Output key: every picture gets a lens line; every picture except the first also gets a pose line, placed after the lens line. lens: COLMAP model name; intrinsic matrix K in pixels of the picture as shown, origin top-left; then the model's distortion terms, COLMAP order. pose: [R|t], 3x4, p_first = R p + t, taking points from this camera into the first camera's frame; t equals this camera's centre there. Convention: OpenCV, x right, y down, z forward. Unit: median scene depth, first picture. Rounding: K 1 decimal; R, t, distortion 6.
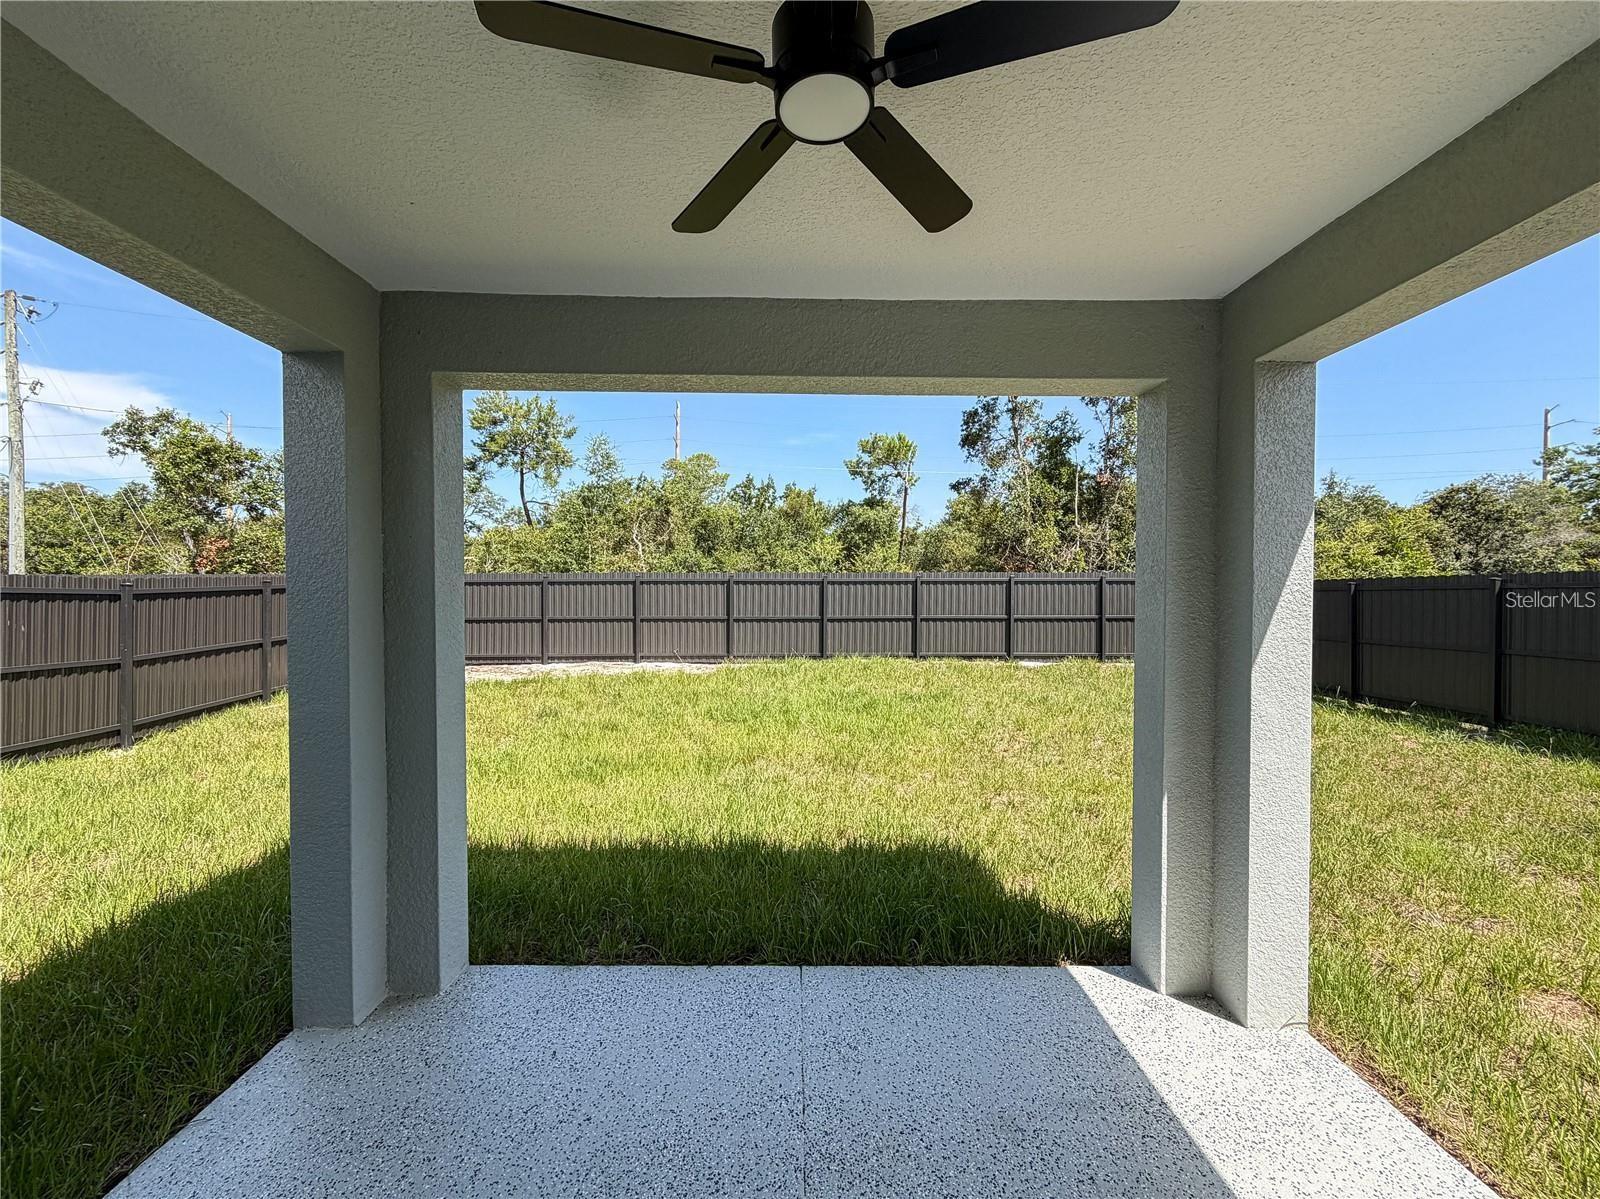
lens RADIAL K [[645.3, 0, 799.5], [0, 645.3, 588.3], [0, 0, 1]] dist [0.000708, -0.000478]
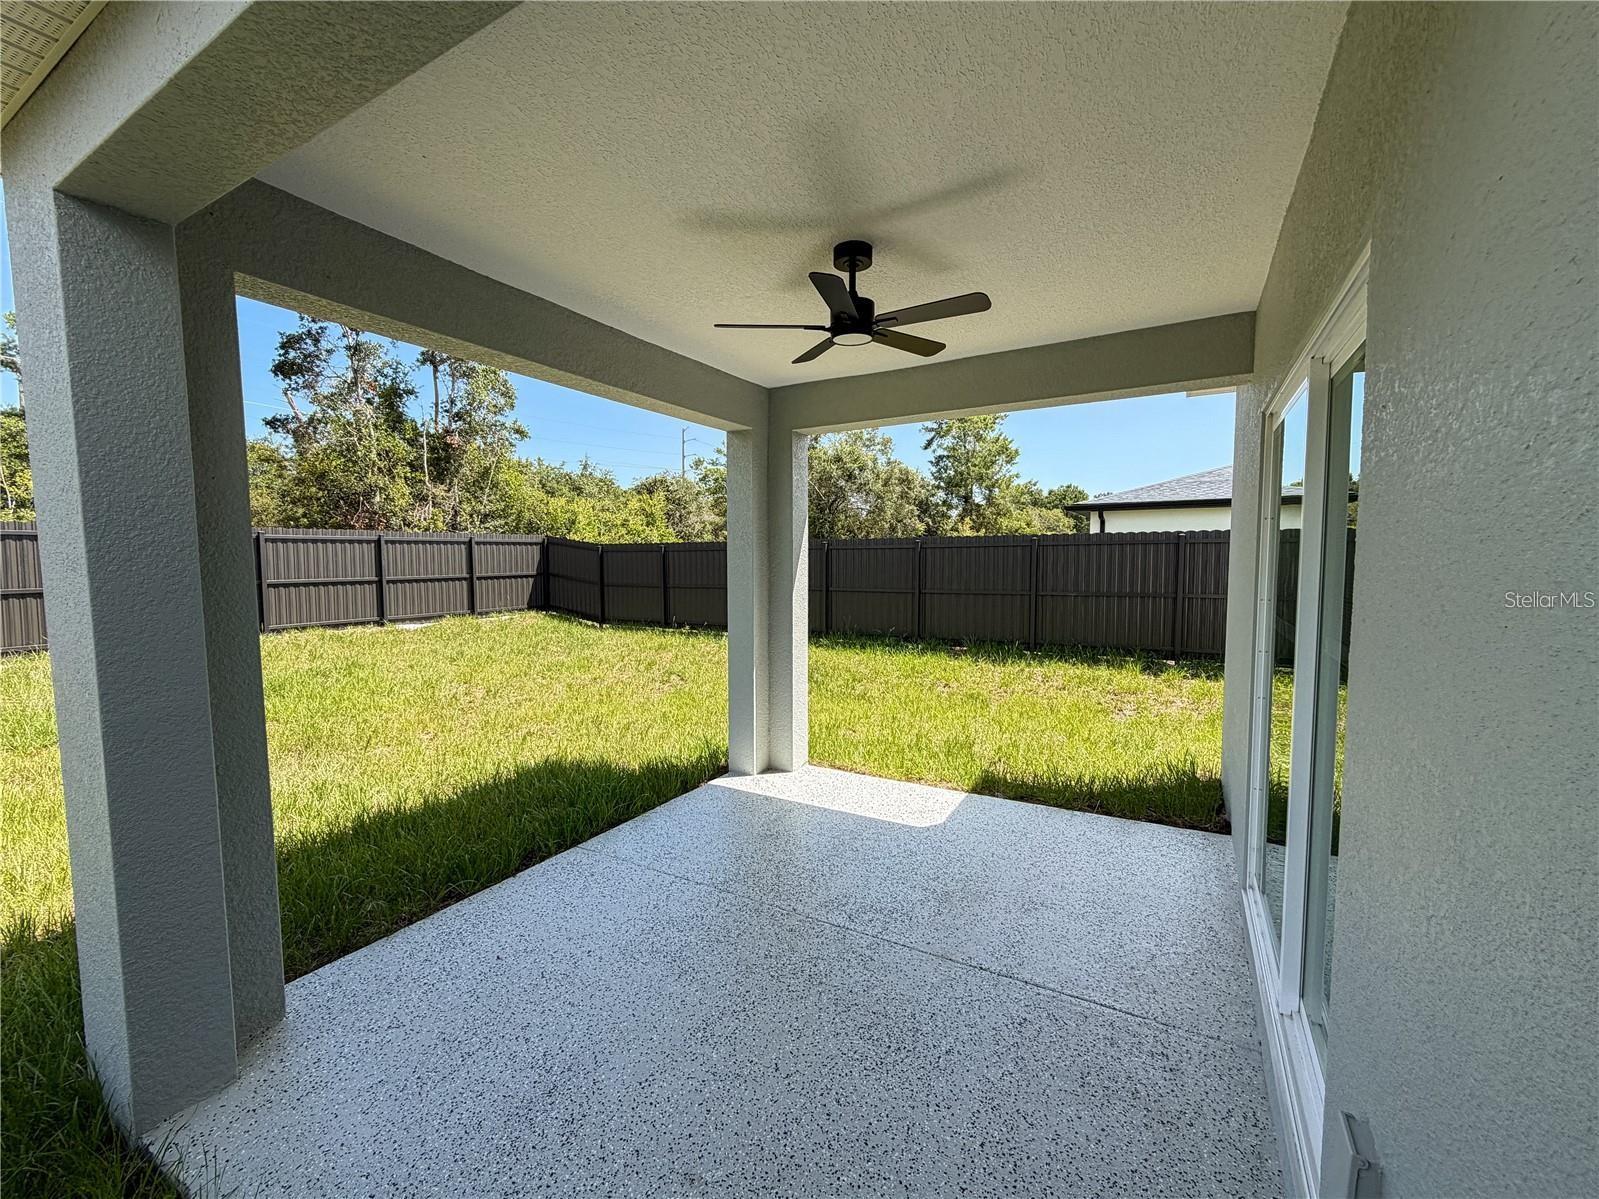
lens RADIAL K [[644.9, 0, 798.4], [0, 644.9, 601.9], [0, 0, 1]] dist [0.000708, -0.000478]
pose [[0.511466, -0.064844, 0.856853, -0.155496], [-0.005917, 0.996859, 0.078971, 0.000132], [-0.859283, -0.045461, 0.509476, -0.000948]]
